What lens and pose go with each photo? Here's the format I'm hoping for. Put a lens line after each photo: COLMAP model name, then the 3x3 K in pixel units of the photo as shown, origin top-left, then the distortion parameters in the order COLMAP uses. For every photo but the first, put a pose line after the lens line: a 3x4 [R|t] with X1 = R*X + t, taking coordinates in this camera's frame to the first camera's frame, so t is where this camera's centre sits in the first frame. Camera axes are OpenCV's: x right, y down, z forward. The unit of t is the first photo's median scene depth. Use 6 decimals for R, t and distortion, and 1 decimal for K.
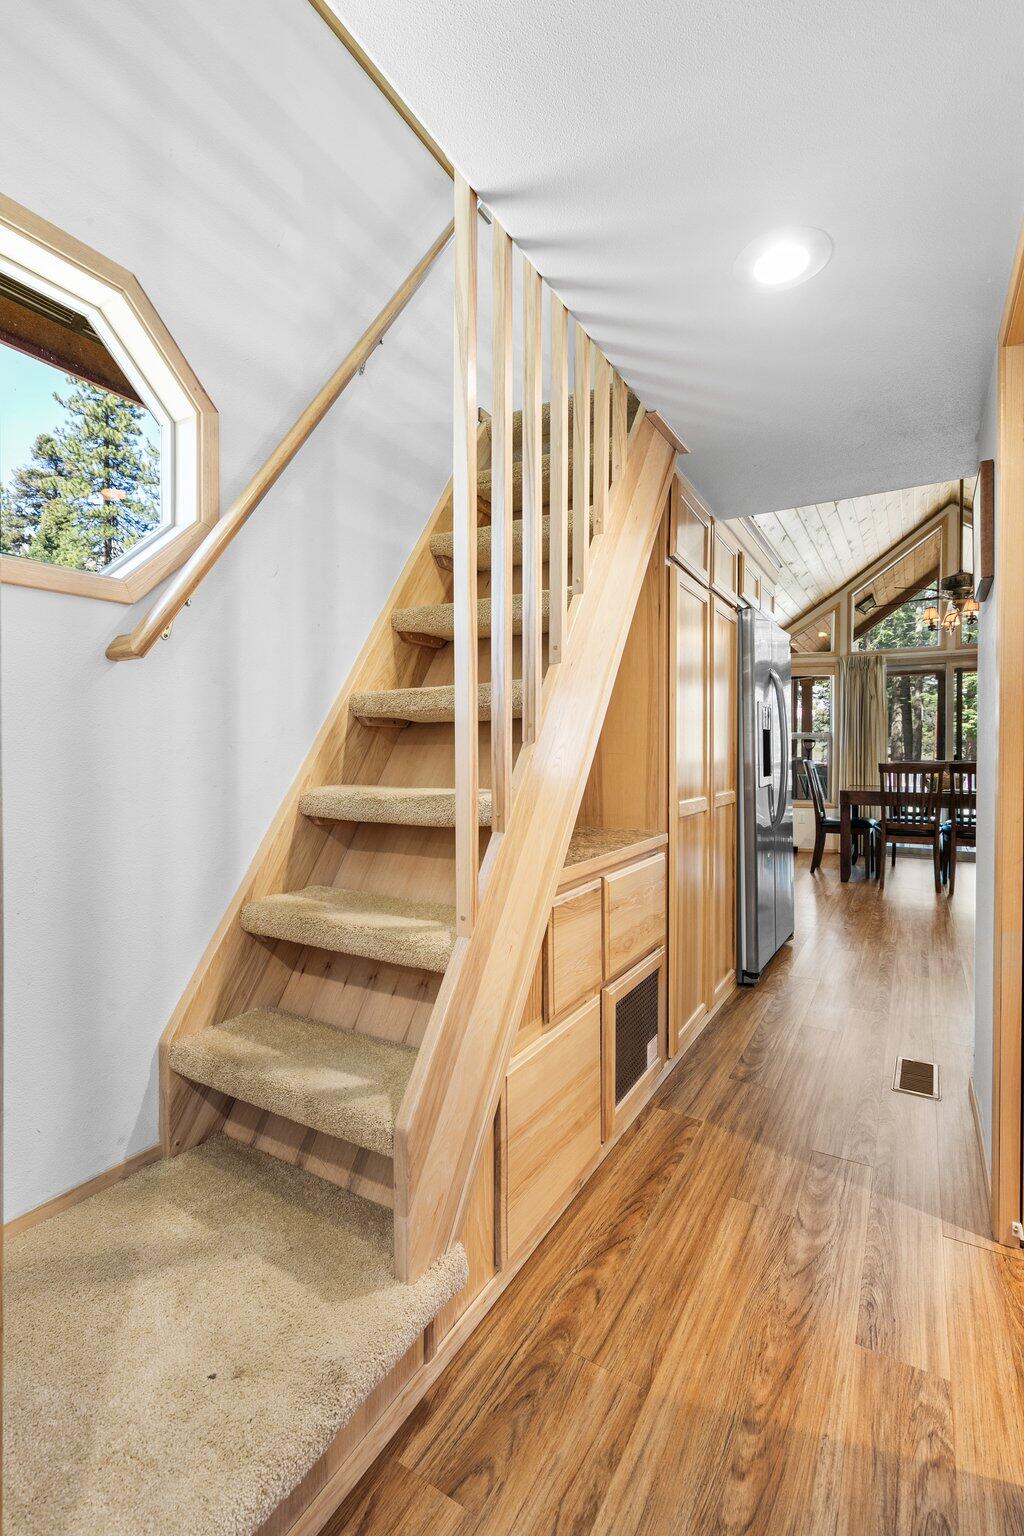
lens RADIAL K [[691.5, 0, 507.6], [0, 691.5, 762.0], [0, 0, 1]] dist [0.015501, -0.001457]
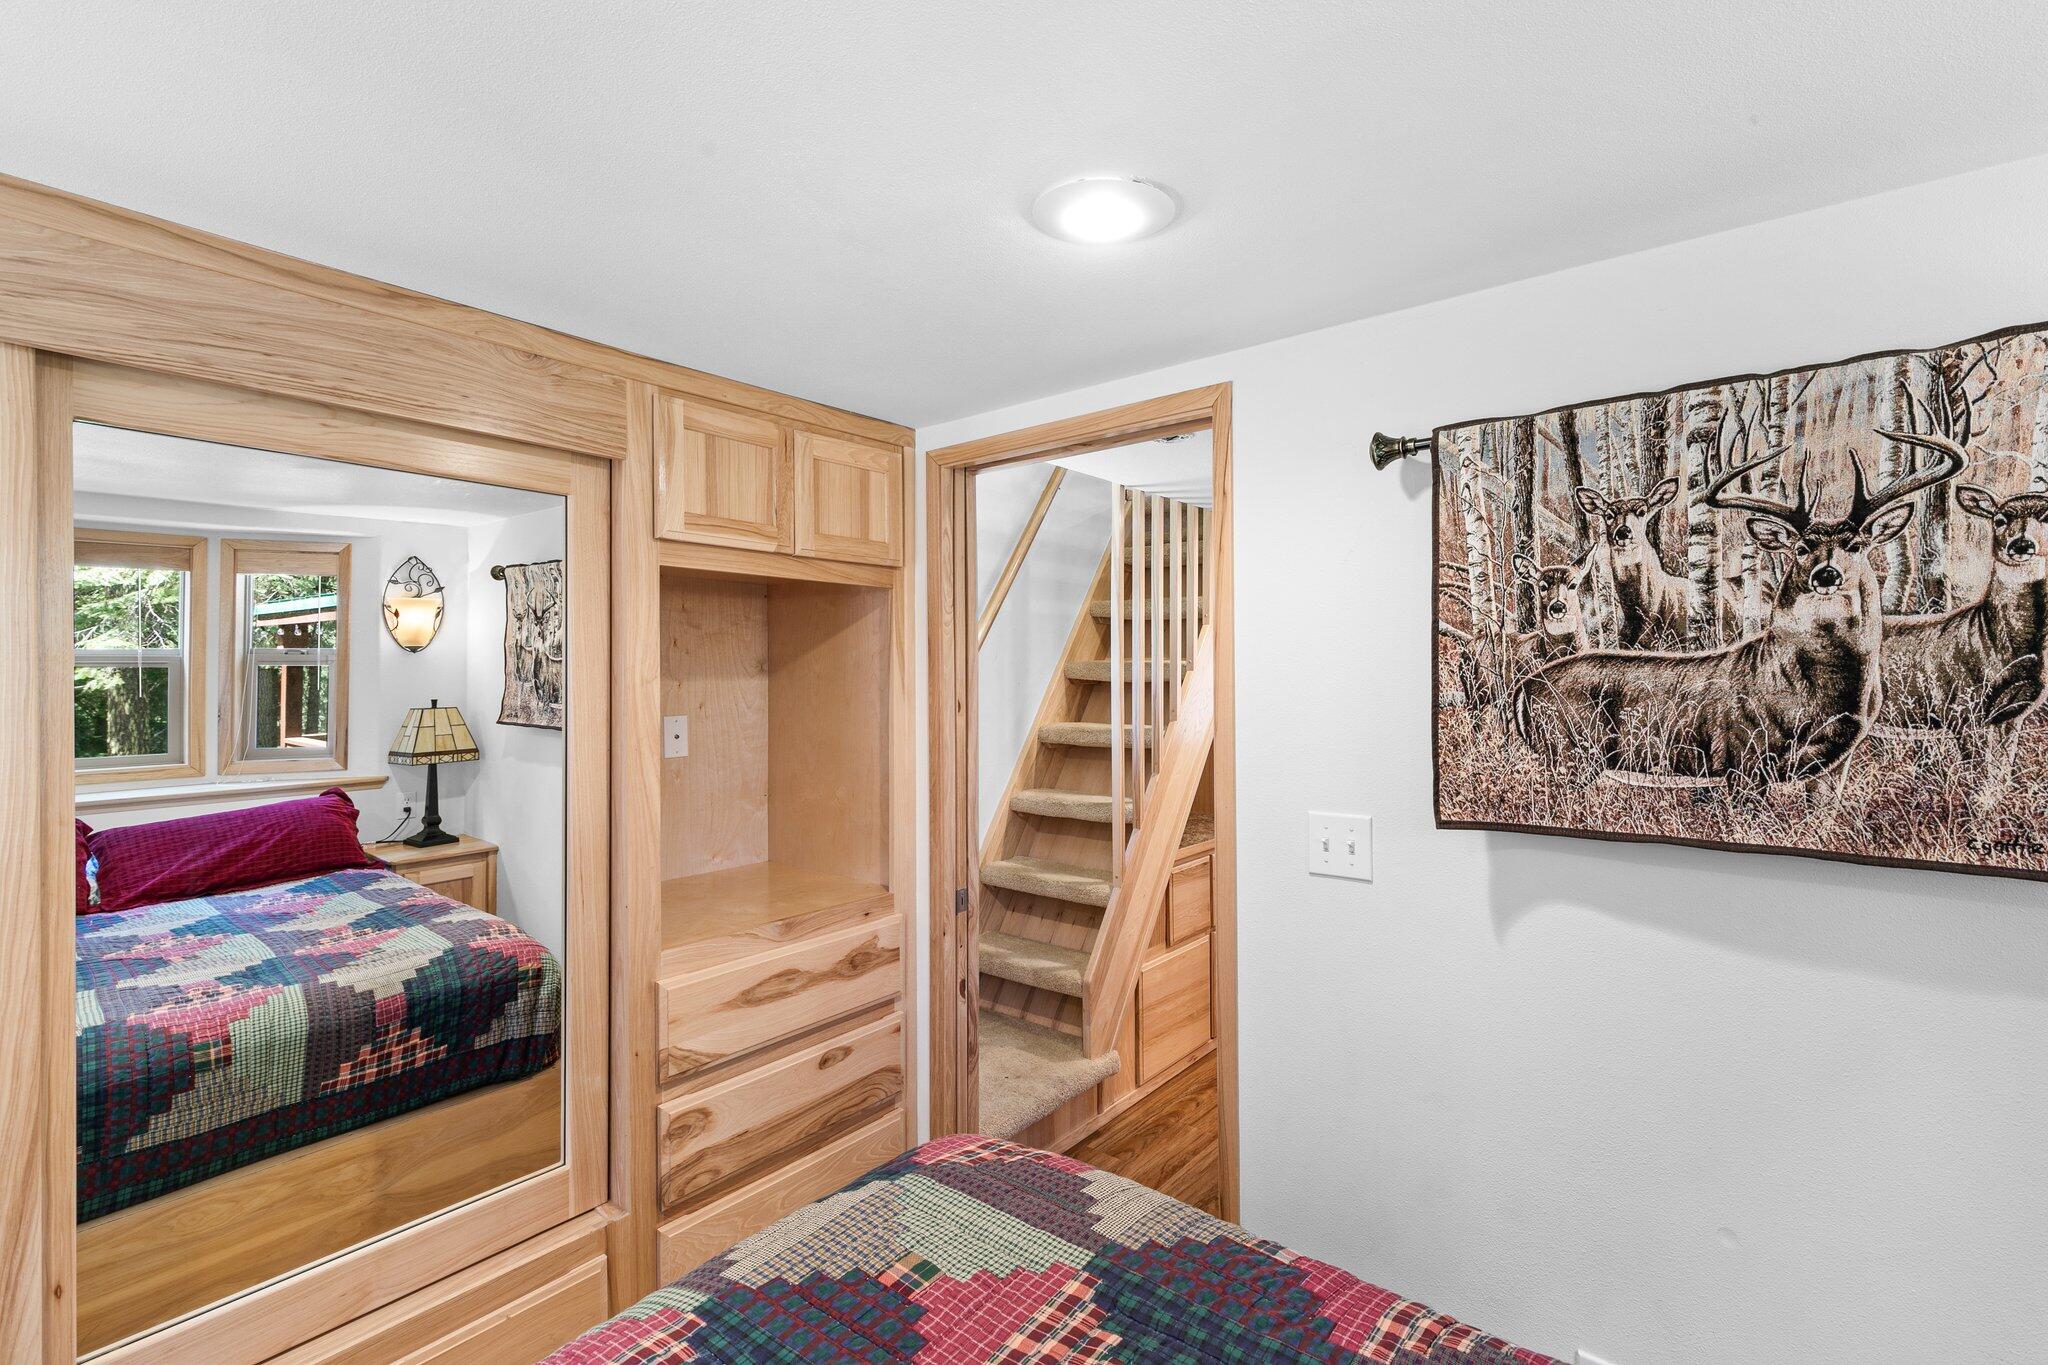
lens RADIAL K [[922.0, 0, 1032.0], [0, 922.0, 681.2], [0, 0, 1]] dist [0.015501, -0.001457]
pose [[0.989819, -0.002458, -0.142310, 0.050666], [0.001075, 0.999951, -0.009799, -0.220941], [0.142327, 0.009546, 0.989774, -1.197797]]
